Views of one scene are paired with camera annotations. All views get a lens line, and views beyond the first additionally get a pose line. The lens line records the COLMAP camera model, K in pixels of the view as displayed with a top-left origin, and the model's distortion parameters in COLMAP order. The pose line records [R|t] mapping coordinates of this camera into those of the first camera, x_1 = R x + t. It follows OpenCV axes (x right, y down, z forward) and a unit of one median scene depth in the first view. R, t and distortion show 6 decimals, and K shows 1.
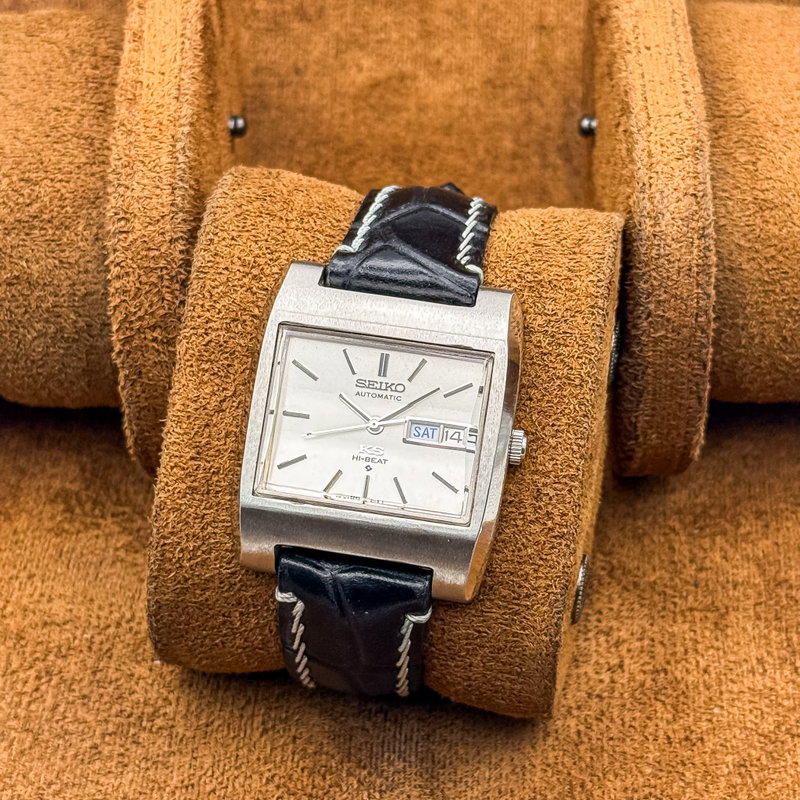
lens RADIAL K [[2041.2, 0, 400.0], [0, 2041.2, 400.0], [0, 0, 1]] dist [0.030790, -0.051181]
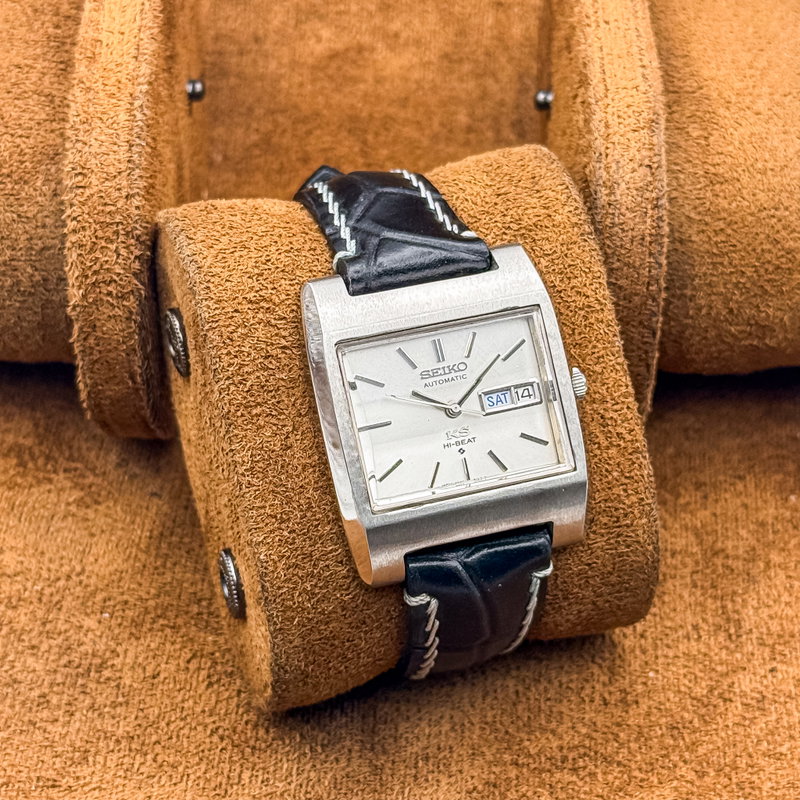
lens RADIAL K [[2041.2, 0, 400.0], [0, 2041.2, 400.0], [0, 0, 1]] dist [0.030790, -0.051181]
pose [[0.887702, -0.328048, 0.323064, -0.358470], [0.314022, 0.944525, 0.096238, -0.096922], [-0.336713, 0.016018, 0.941471, 0.051289]]
